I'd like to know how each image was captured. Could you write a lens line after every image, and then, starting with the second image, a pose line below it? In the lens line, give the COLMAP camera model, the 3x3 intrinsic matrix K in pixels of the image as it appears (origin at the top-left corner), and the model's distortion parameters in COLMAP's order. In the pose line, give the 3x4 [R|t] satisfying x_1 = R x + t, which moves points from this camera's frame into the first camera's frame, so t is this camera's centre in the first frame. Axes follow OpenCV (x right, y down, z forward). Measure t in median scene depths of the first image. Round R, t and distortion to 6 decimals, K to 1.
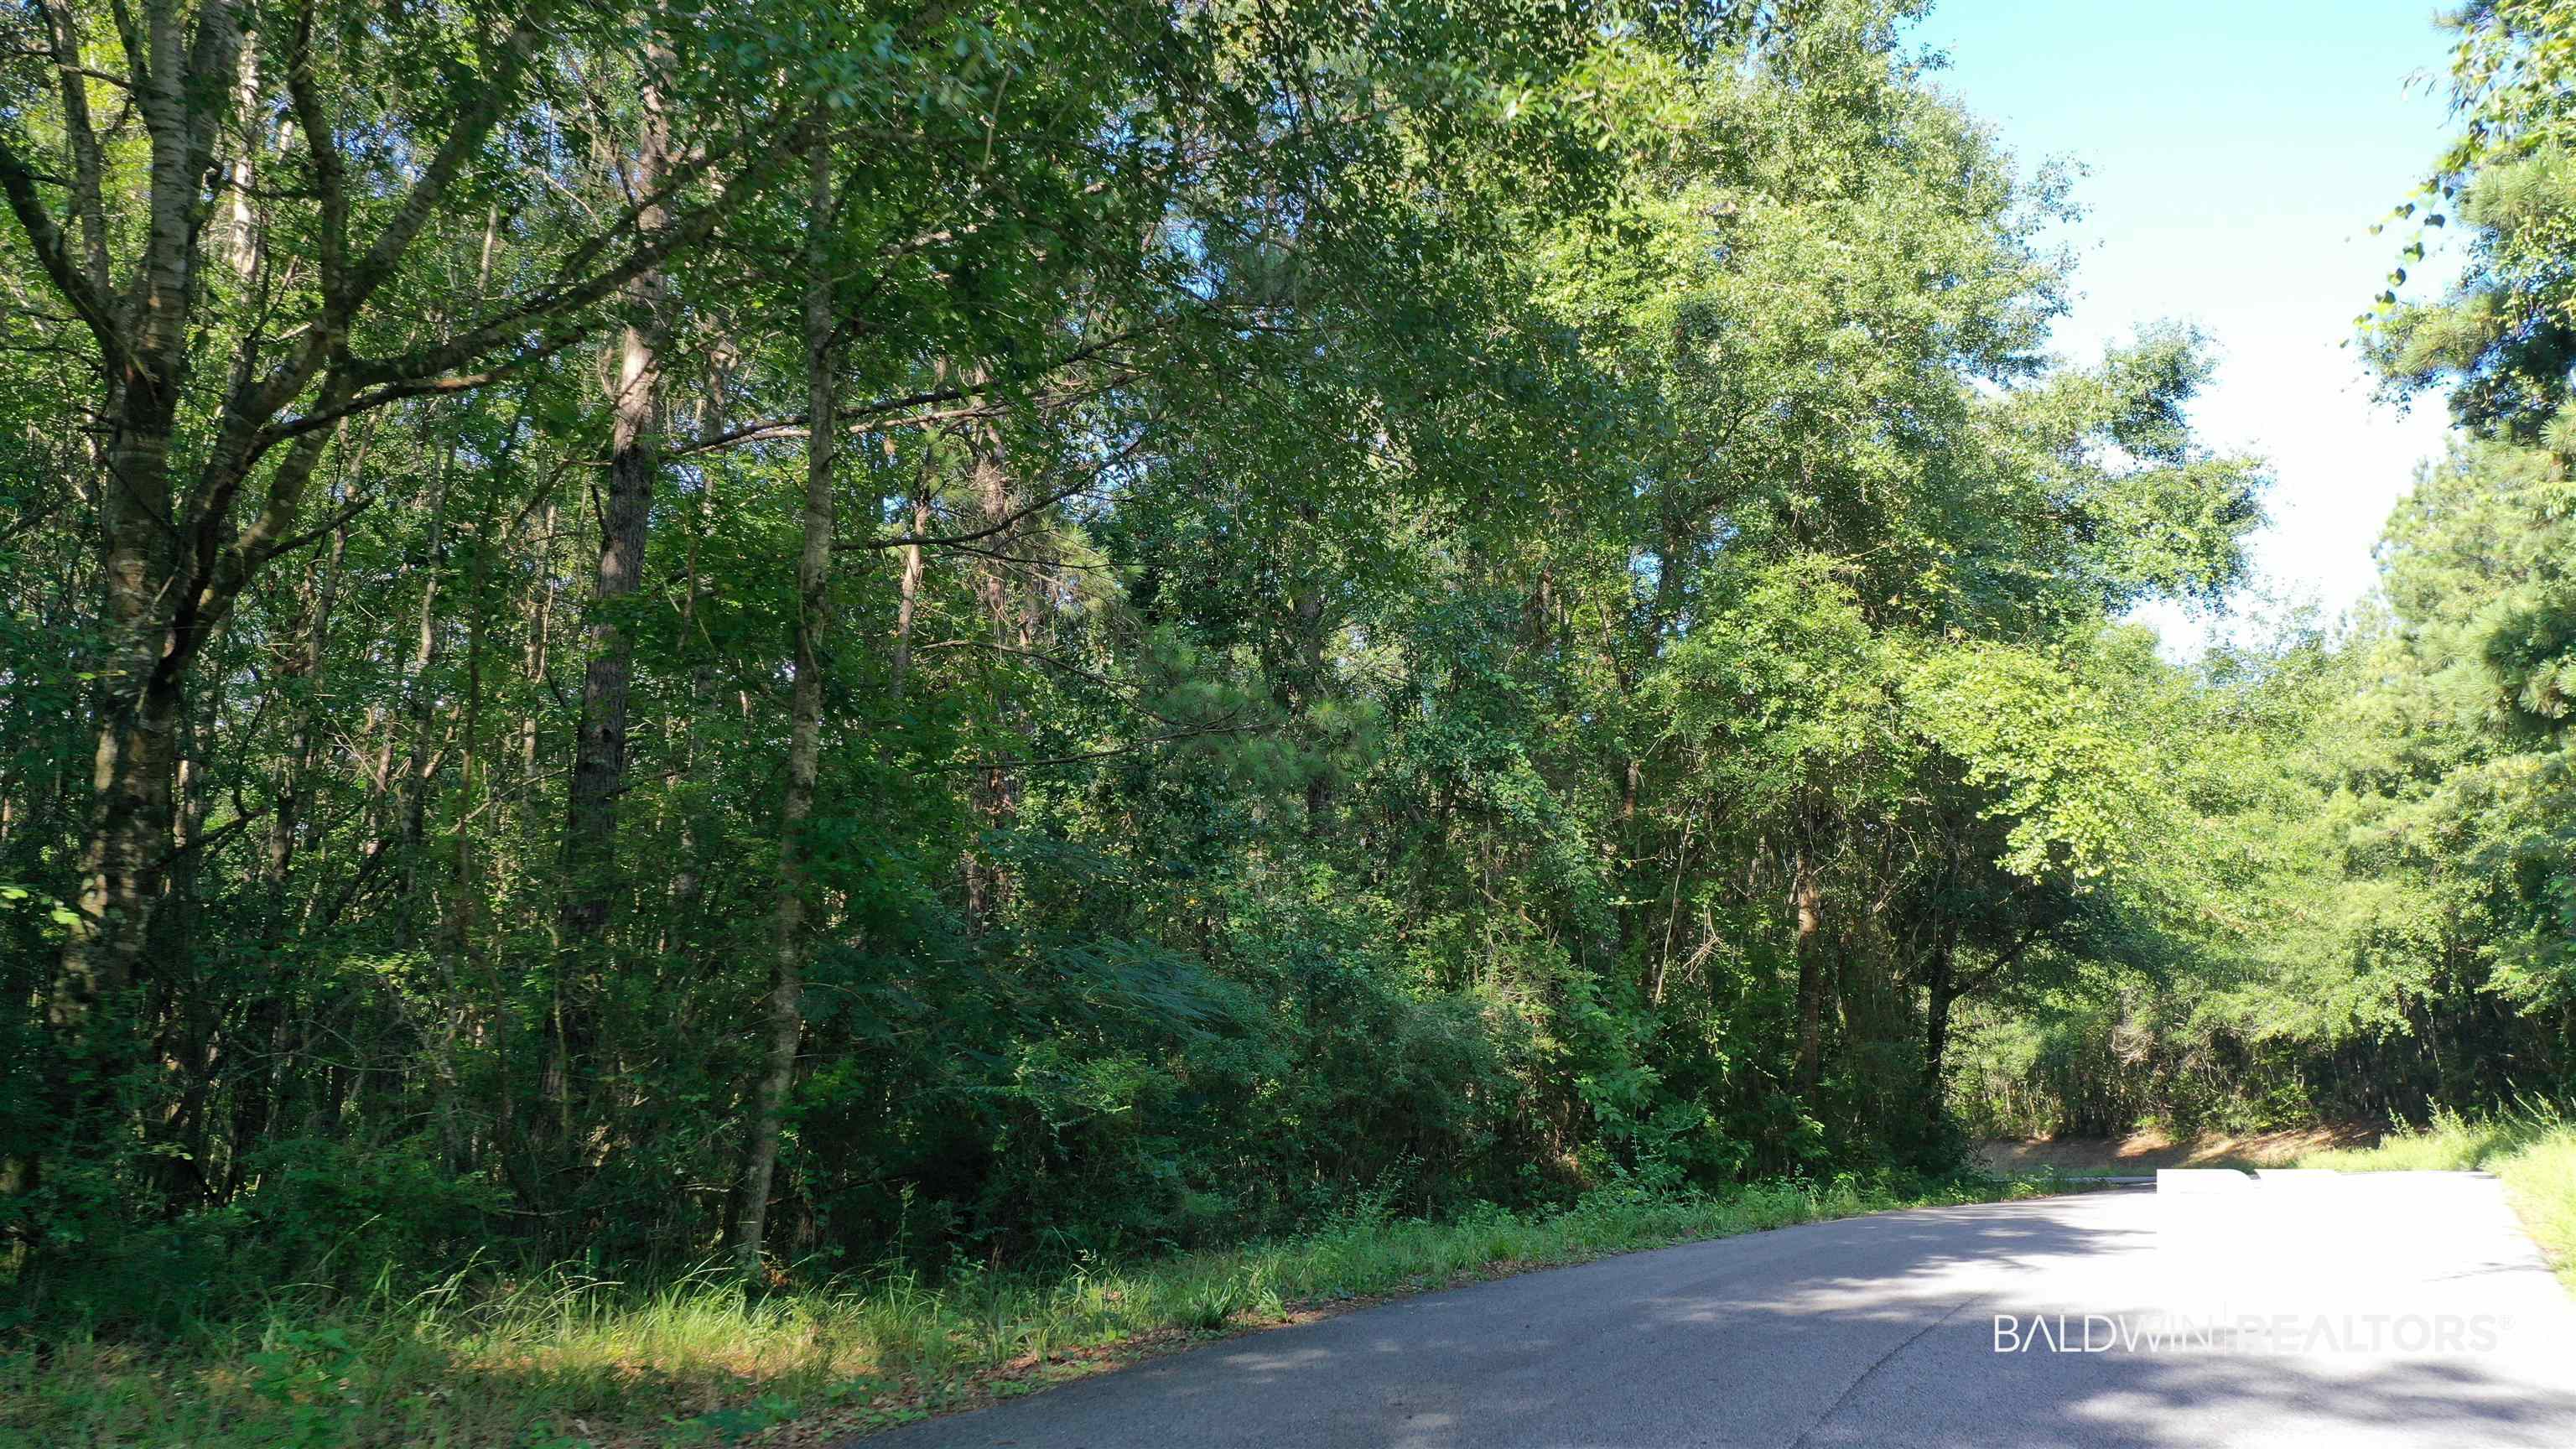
lens RADIAL K [[2045.2, 0, 1283.9], [0, 2045.2, 722.5], [0, 0, 1]] dist [0.014669, 0.001495]
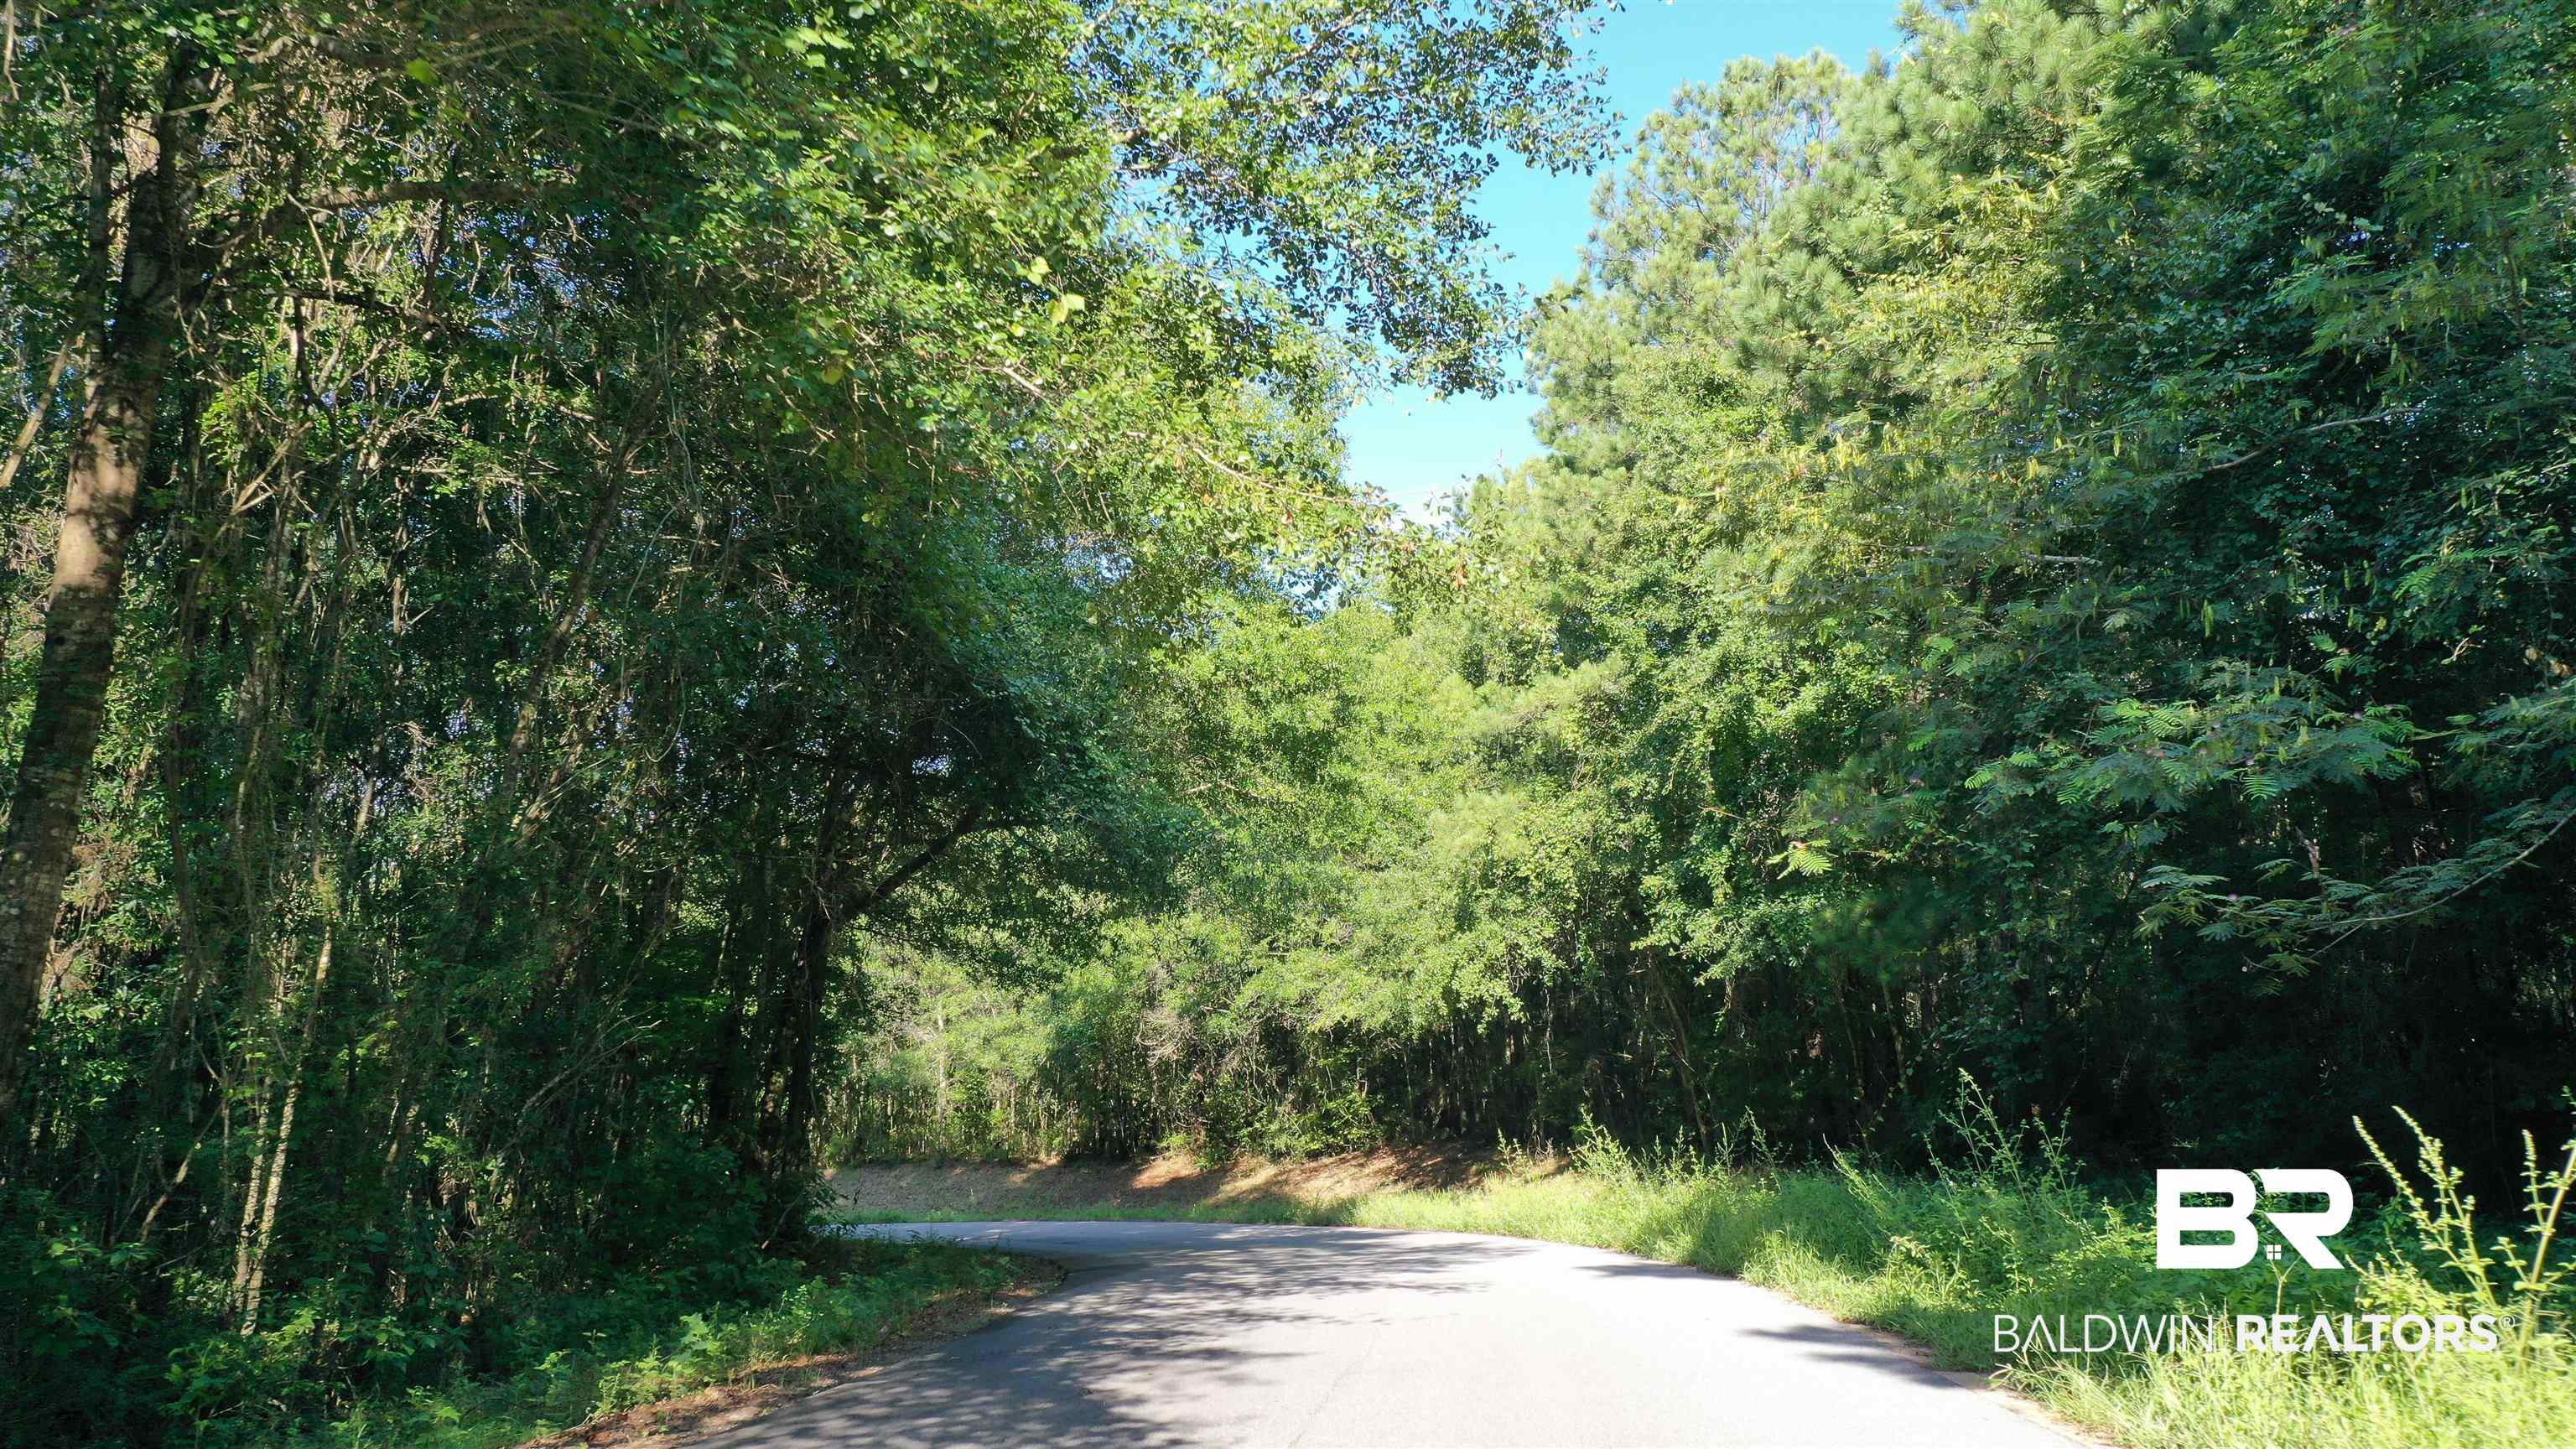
lens RADIAL K [[2045.2, 0, 1289.2], [0, 2045.2, 725.0], [0, 0, 1]] dist [0.014669, 0.001495]
pose [[0.911069, 0.088071, 0.402737, 0.184086], [-0.087329, 0.995974, -0.020245, 0.069763], [-0.402899, -0.016726, 0.915092, 0.384678]]
